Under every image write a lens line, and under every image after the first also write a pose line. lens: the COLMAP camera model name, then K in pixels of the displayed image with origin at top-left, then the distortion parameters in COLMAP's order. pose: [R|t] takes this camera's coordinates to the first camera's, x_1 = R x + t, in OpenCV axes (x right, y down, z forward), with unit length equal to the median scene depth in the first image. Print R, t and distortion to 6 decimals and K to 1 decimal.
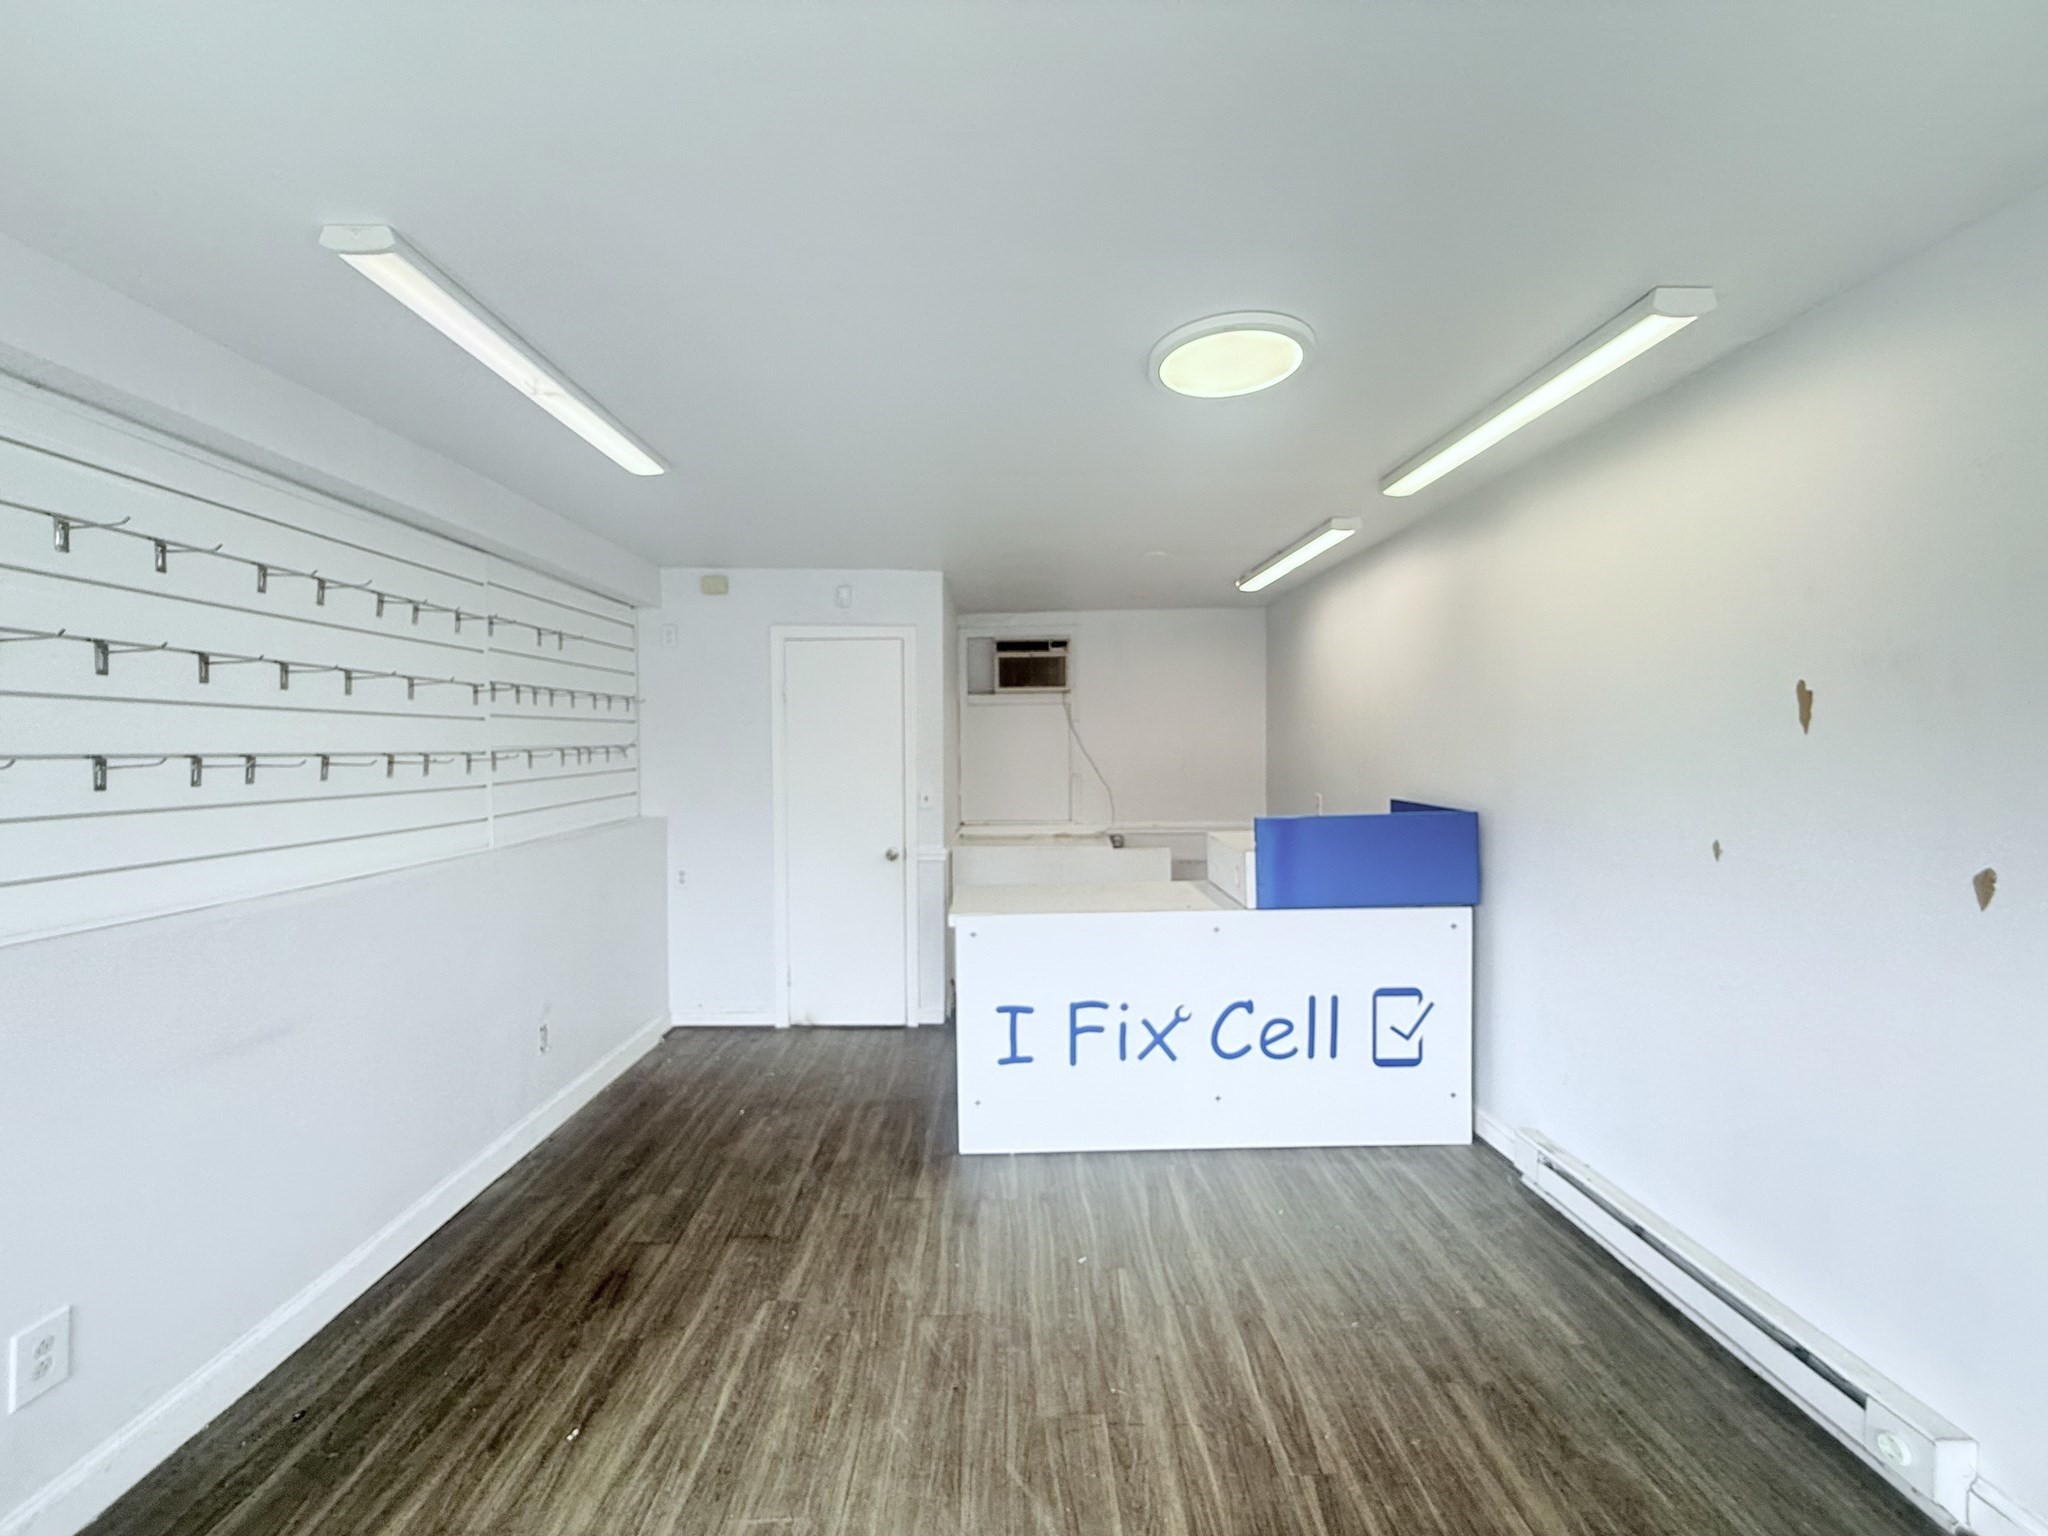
lens RADIAL K [[817.3, 0, 1019.0], [0, 817.3, 765.5], [0, 0, 1]] dist [-0.000351, -0.000579]
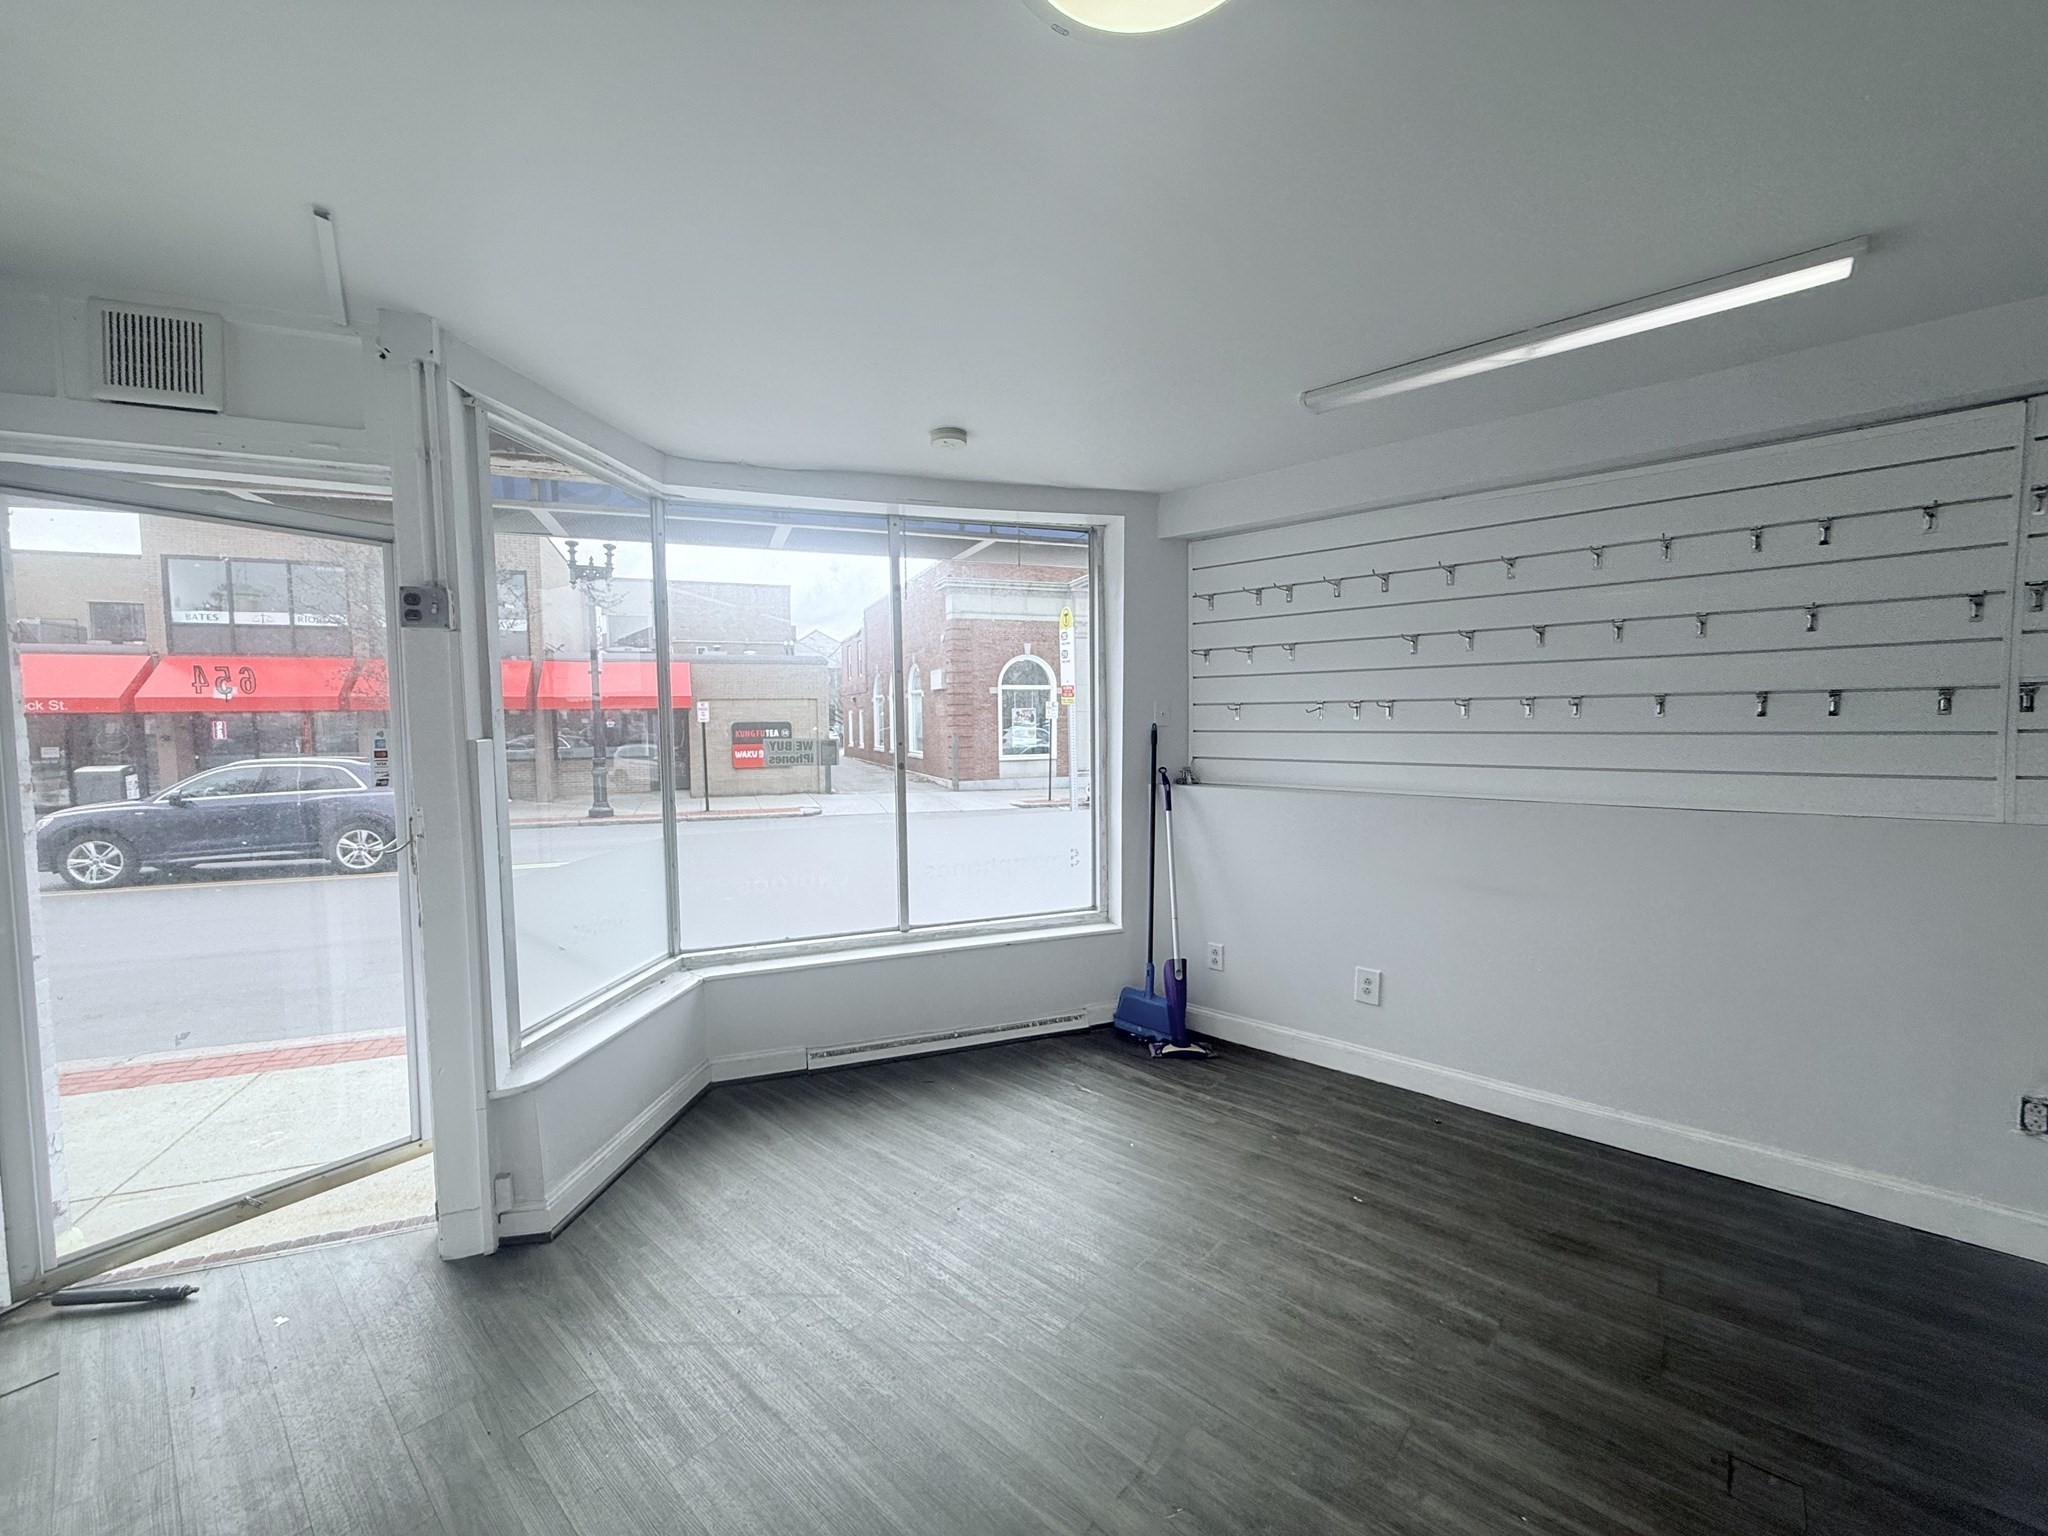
lens RADIAL K [[817.3, 0, 1011.4], [0, 817.3, 767.6], [0, 0, 1]] dist [-0.000351, -0.000579]
pose [[-0.674359, 0.062617, -0.735744, 0.501106], [0.004685, 0.996741, 0.080536, -0.005931], [0.738389, 0.050863, -0.672454, 0.909463]]
